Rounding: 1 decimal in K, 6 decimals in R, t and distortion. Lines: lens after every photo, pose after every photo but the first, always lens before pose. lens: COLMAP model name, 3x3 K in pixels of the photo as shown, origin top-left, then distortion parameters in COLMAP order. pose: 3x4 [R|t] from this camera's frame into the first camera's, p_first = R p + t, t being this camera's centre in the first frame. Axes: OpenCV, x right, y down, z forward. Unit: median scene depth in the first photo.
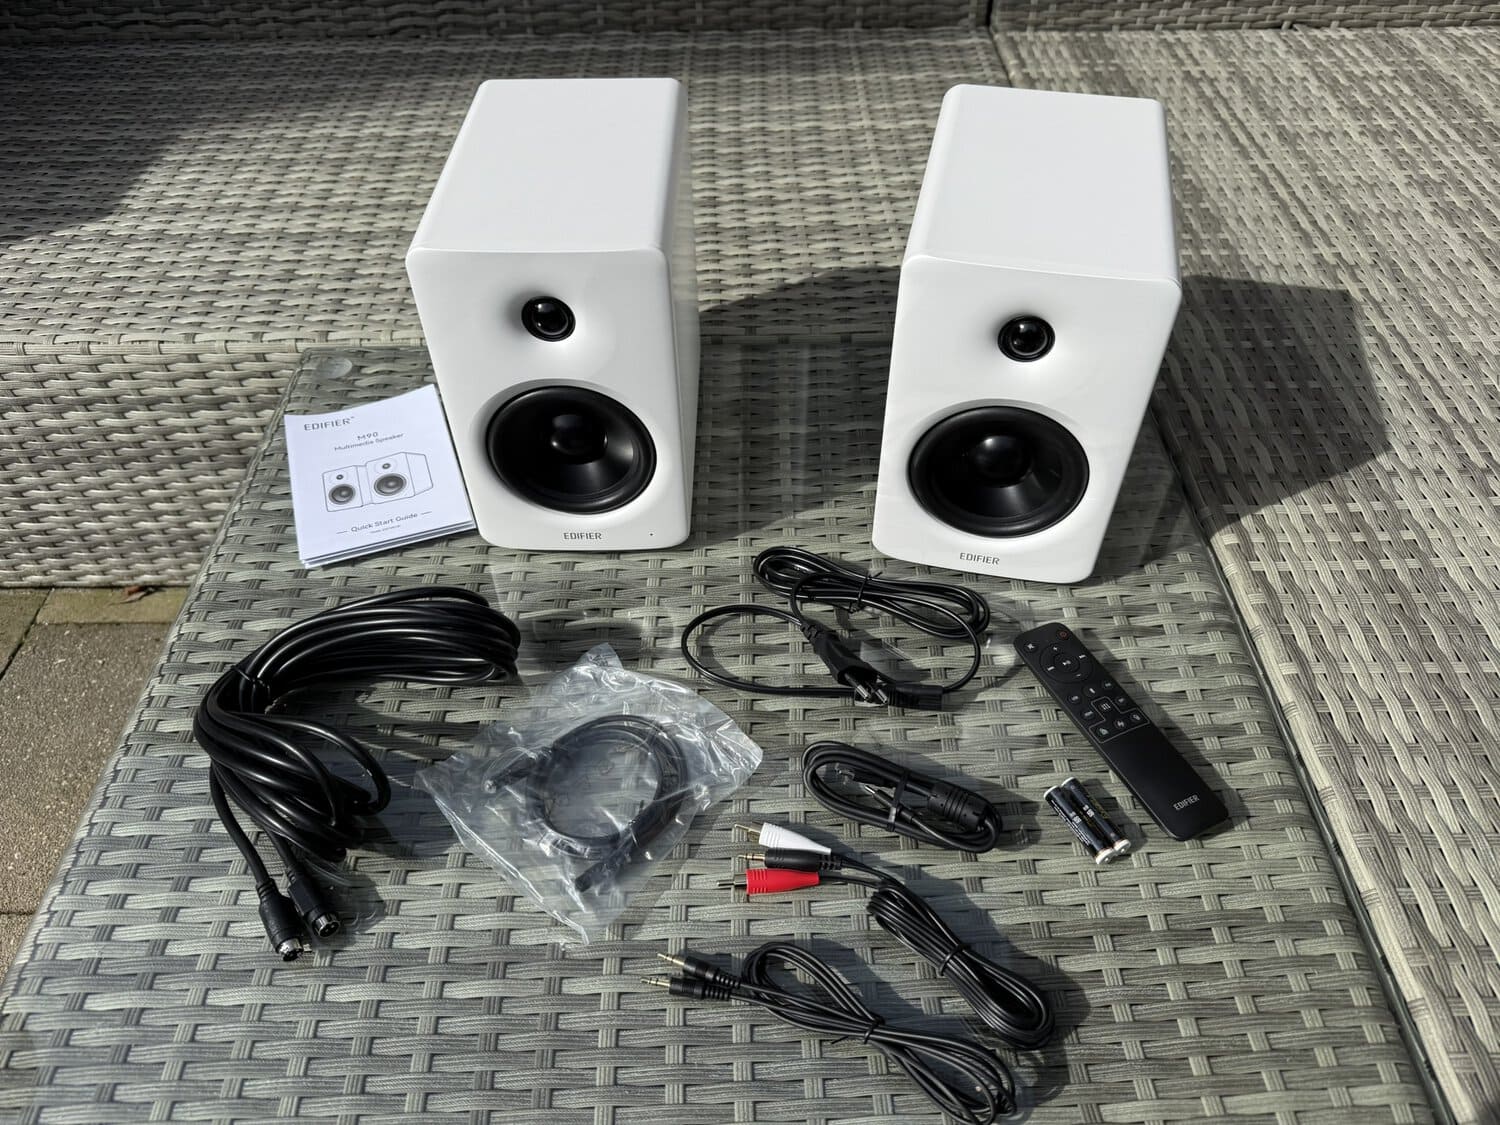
lens RADIAL K [[1088.0, 0, 750.0], [0, 1088.0, 562.5], [0, 0, 1]] dist [-0.012042, 0.007434]
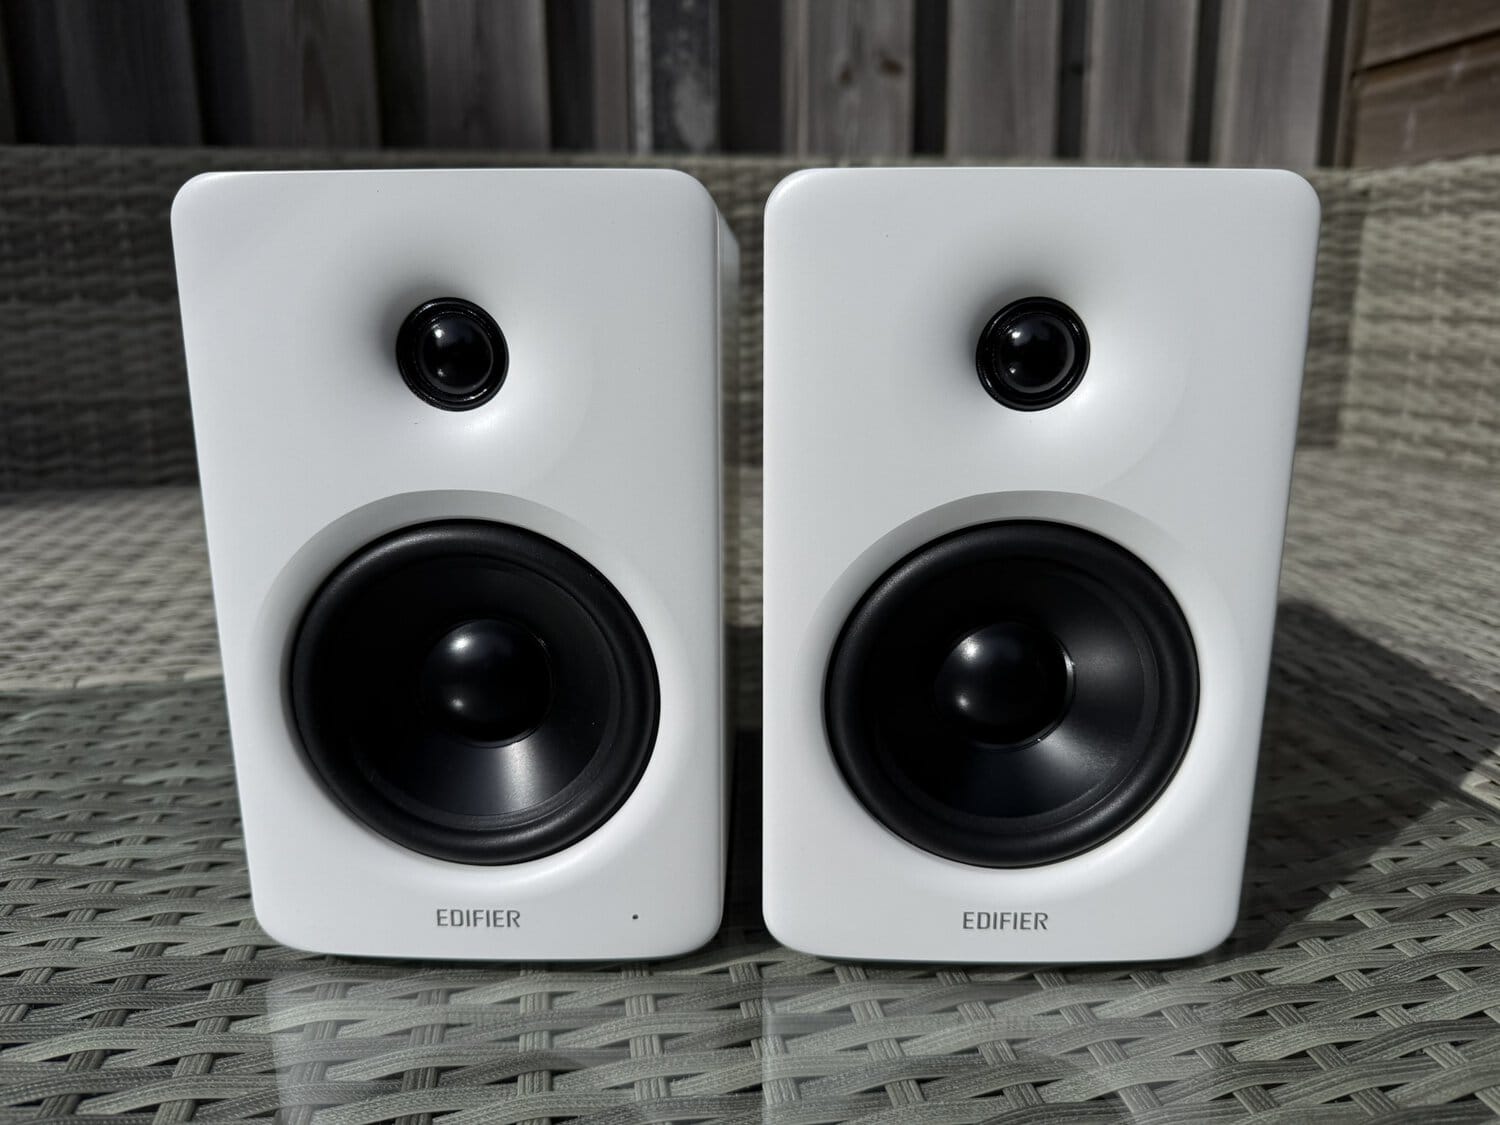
lens RADIAL K [[1104.0, 0, 749.8], [0, 1104.0, 571.3], [0, 0, 1]] dist [-0.049415, 0.031889]
pose [[0.980990, -0.038771, 0.190145, -0.055457], [0.133293, 0.846746, -0.515029, 0.101713], [-0.141036, 0.530583, 0.835817, 0.338411]]
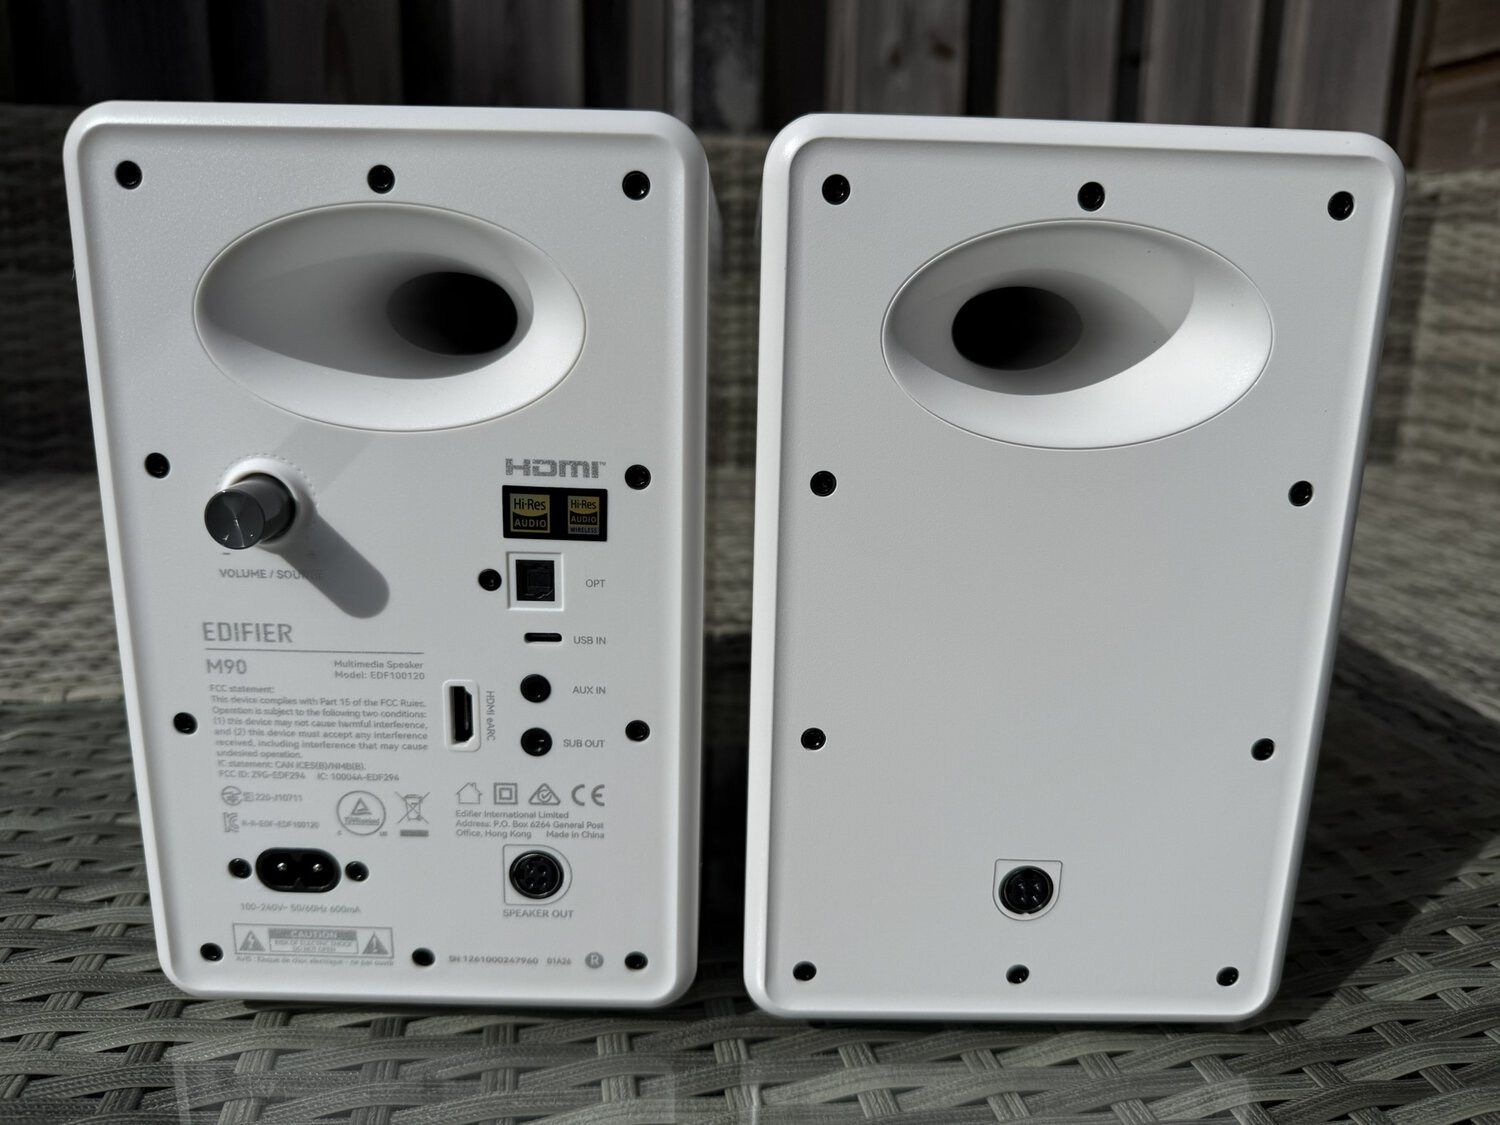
lens RADIAL K [[1109.4, 0, 752.5], [0, 1109.4, 570.4], [0, 0, 1]] dist [-0.051710, 0.027442]
pose [[0.980957, -0.013372, 0.193764, -0.079466], [0.112856, 0.851173, -0.512609, 0.057770], [-0.158072, 0.524715, 0.836473, 0.389524]]
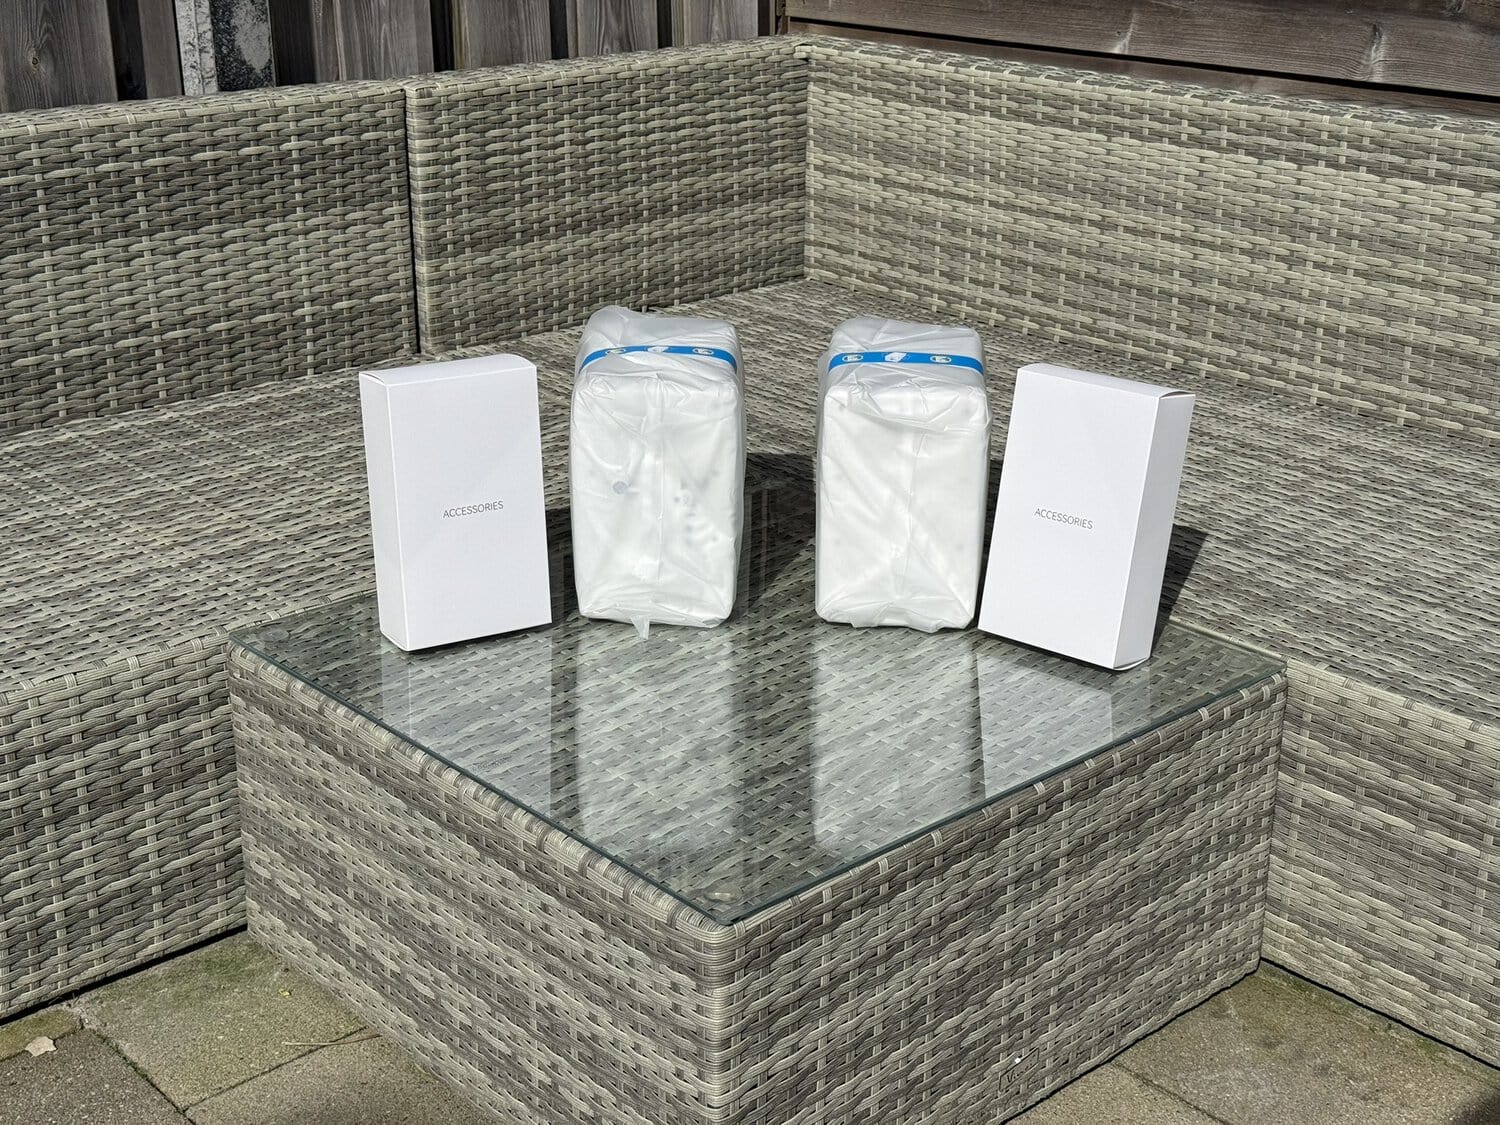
lens RADIAL K [[2029.3, 0, 736.7], [0, 2029.3, 560.7], [0, 0, 1]] dist [0.155065, -0.109961]
pose [[0.747160, -0.225241, 0.625315, -1.111801], [0.467455, 0.846896, -0.253484, 0.425633], [-0.472481, 0.481699, 0.738056, -0.671463]]
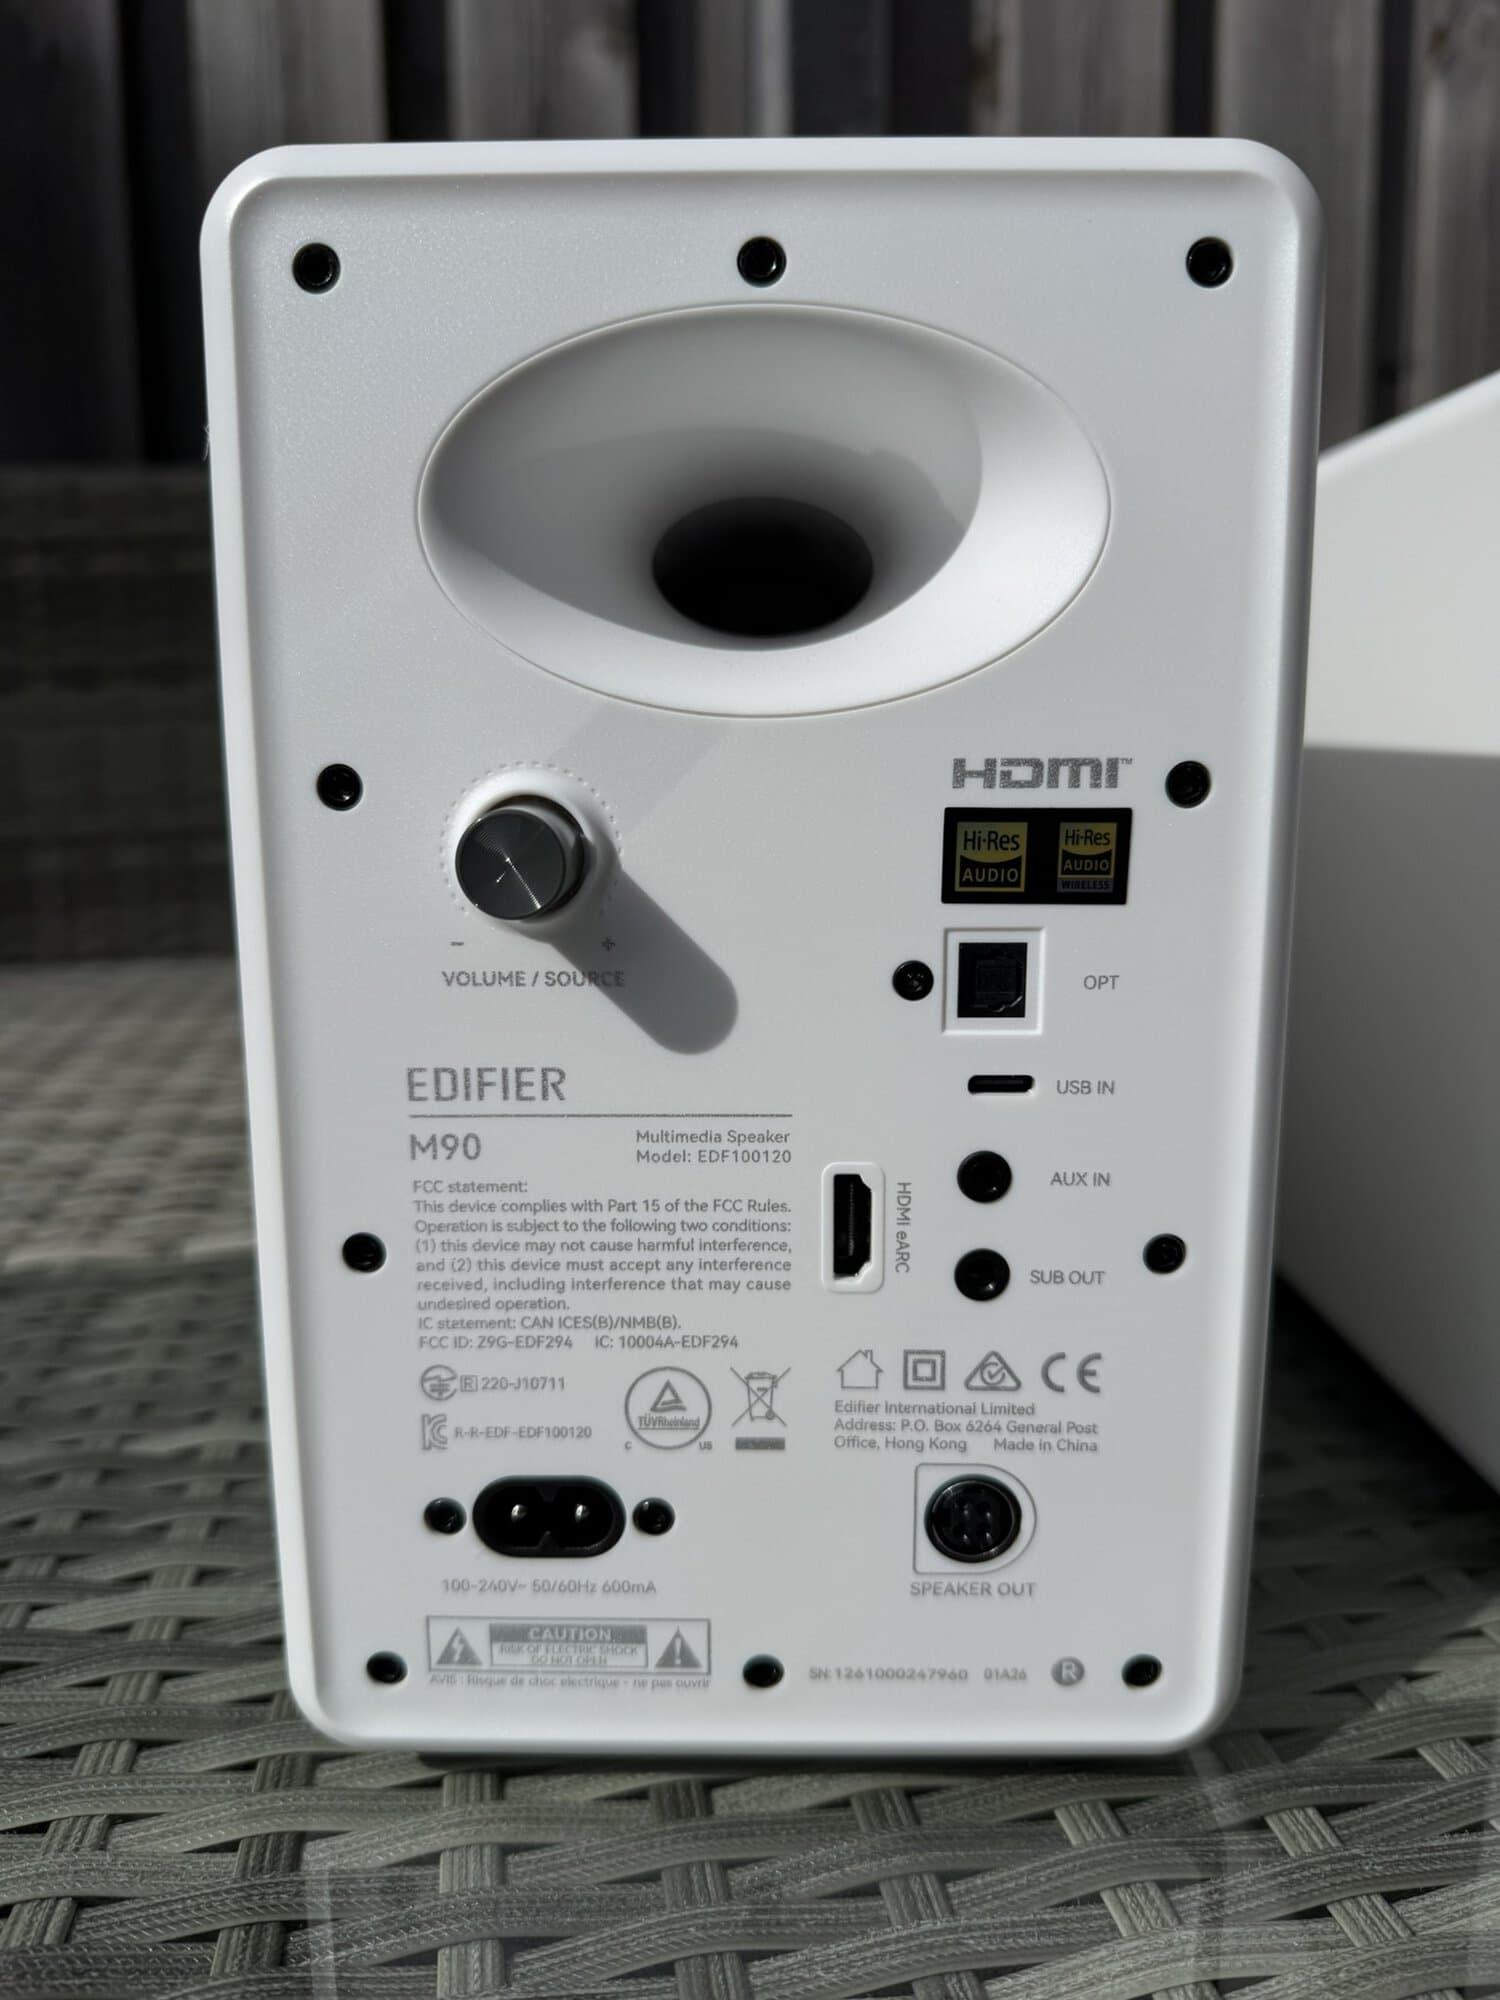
lens RADIAL K [[1518.0, 0, 701.7], [0, 1518.0, 998.3], [0, 0, 1]] dist [-0.006911, -0.004961]
pose [[0.990532, -0.028648, 0.134263, -0.142943], [0.102259, 0.806489, -0.582338, 0.036681], [-0.091599, 0.590554, 0.801783, 0.458253]]
